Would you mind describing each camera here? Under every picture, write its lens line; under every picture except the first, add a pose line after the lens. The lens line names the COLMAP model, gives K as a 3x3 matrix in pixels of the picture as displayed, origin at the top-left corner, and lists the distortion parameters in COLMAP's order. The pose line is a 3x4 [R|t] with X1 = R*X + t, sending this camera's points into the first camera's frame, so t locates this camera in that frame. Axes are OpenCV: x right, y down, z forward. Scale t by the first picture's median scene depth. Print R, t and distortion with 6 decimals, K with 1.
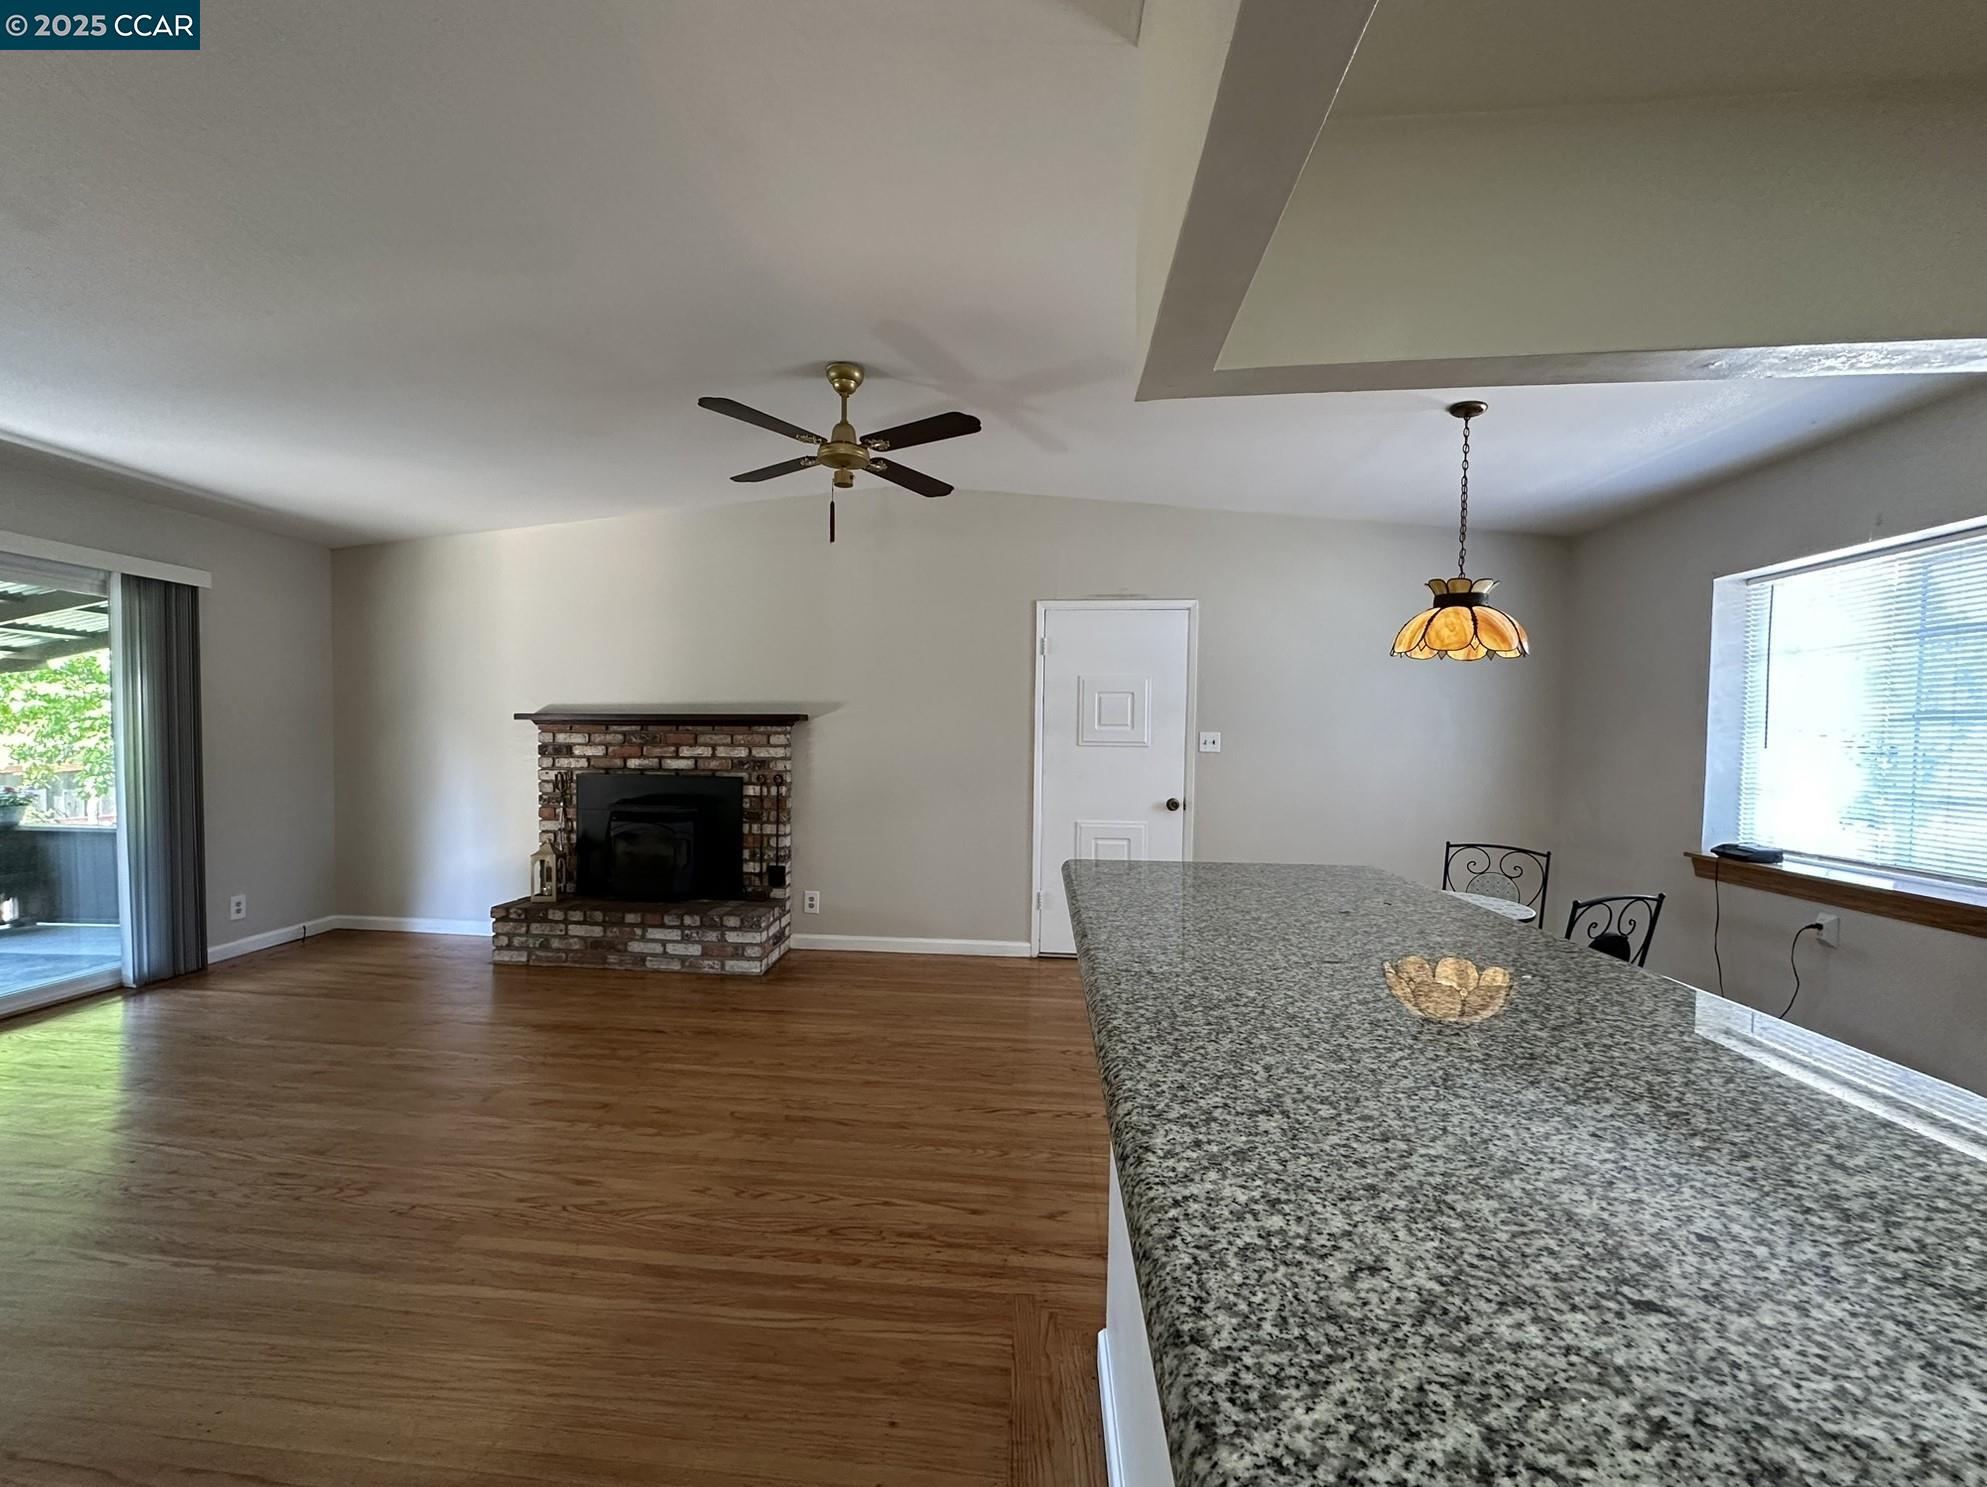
lens RADIAL K [[816.8, 0, 970.1], [0, 816.8, 766.4], [0, 0, 1]] dist [-0.007264, -0.000098]
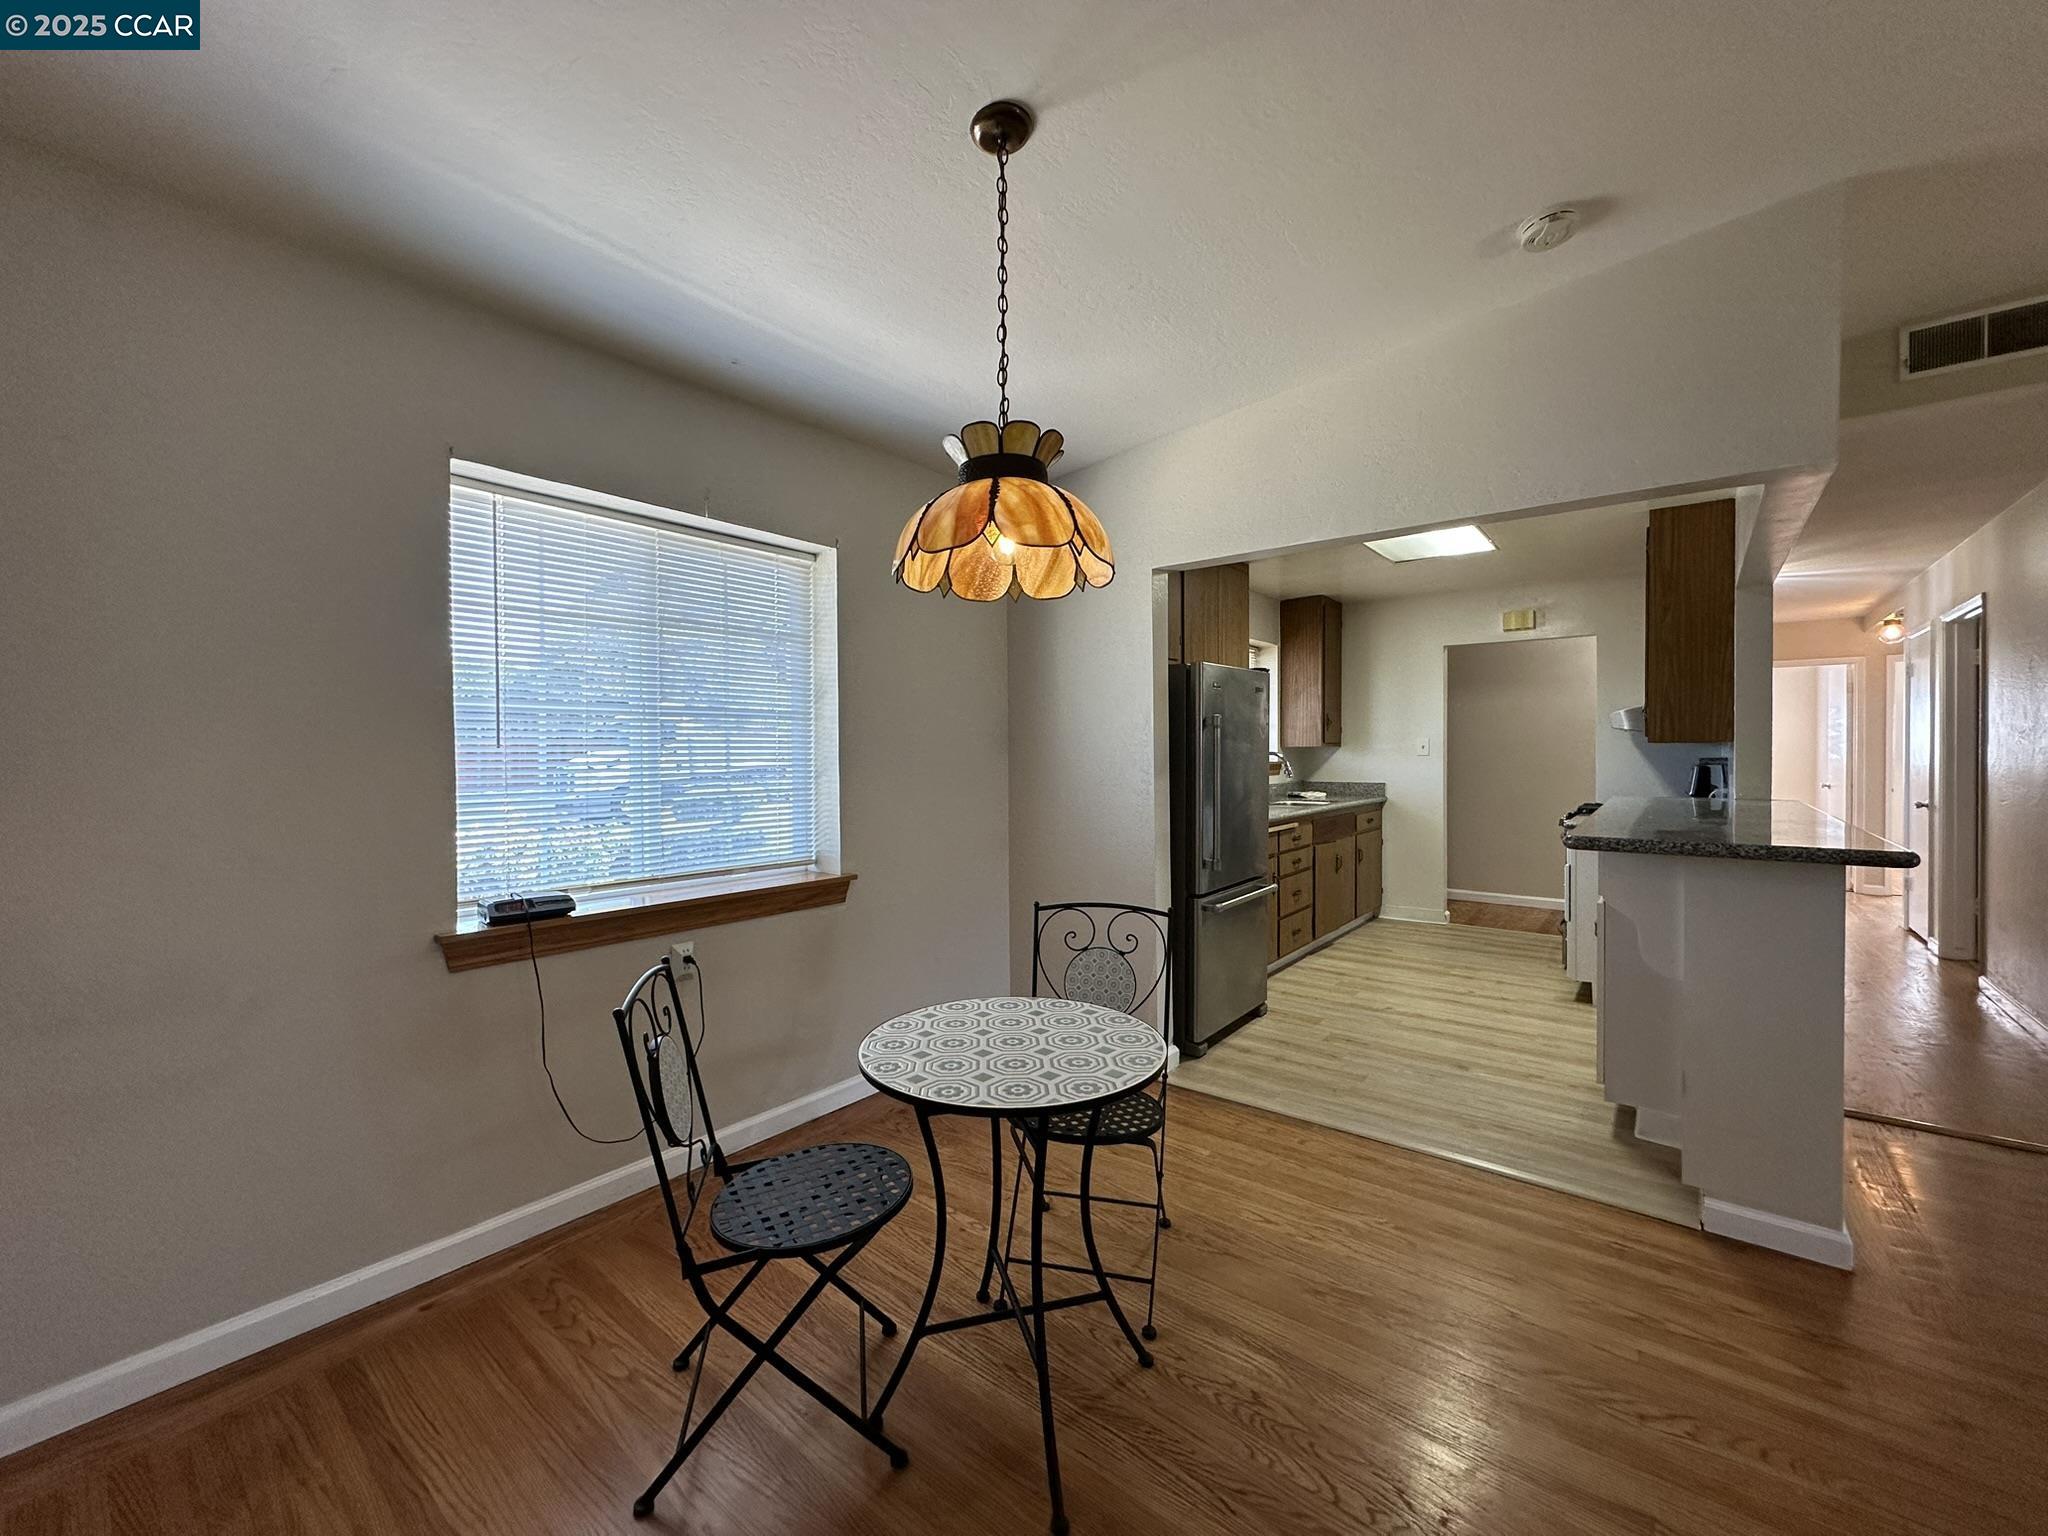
lens RADIAL K [[817.0, 0, 1030.1], [0, 817.0, 765.4], [0, 0, 1]] dist [-0.001422, 0.000835]
pose [[-0.827246, -0.017789, 0.561558, 0.175984], [0.015500, 0.998396, 0.054460, -0.026805], [-0.561626, 0.053756, -0.825643, 0.929600]]
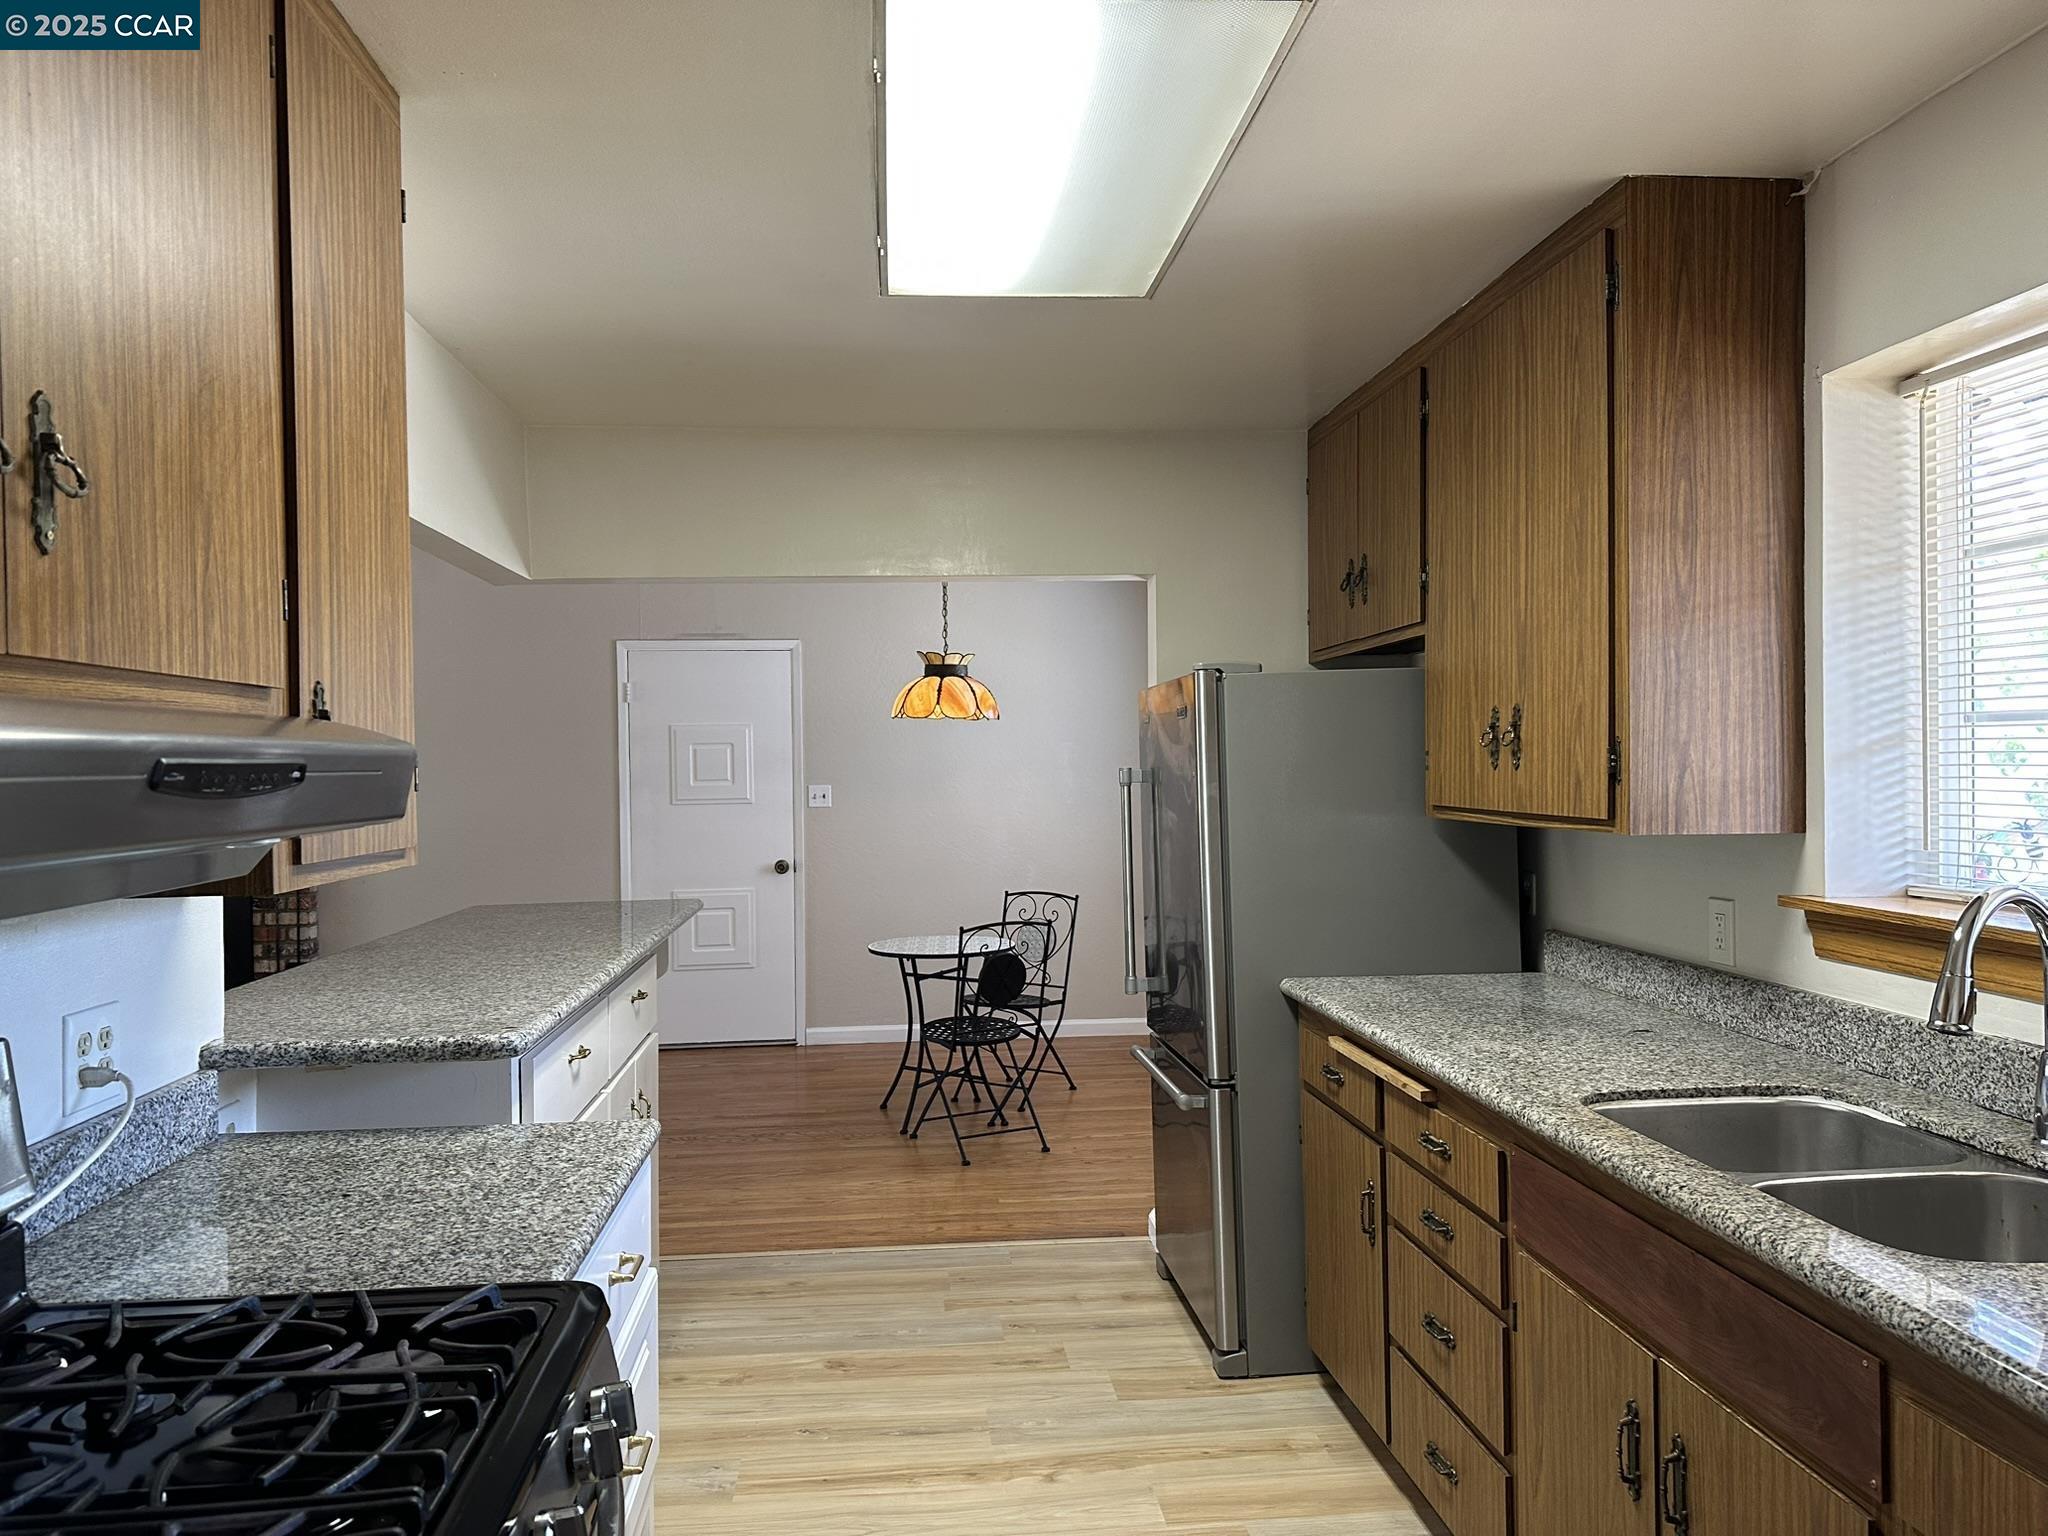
lens RADIAL K [[1426.0, 0, 1031.8], [0, 1426.0, 767.5], [0, 0, 1]] dist [0.119168, -0.192226]
pose [[0.982382, -0.028847, 0.184646, 0.227318], [0.035004, 0.998932, -0.030167, -0.005181], [-0.183578, 0.036099, 0.982342, -0.588855]]
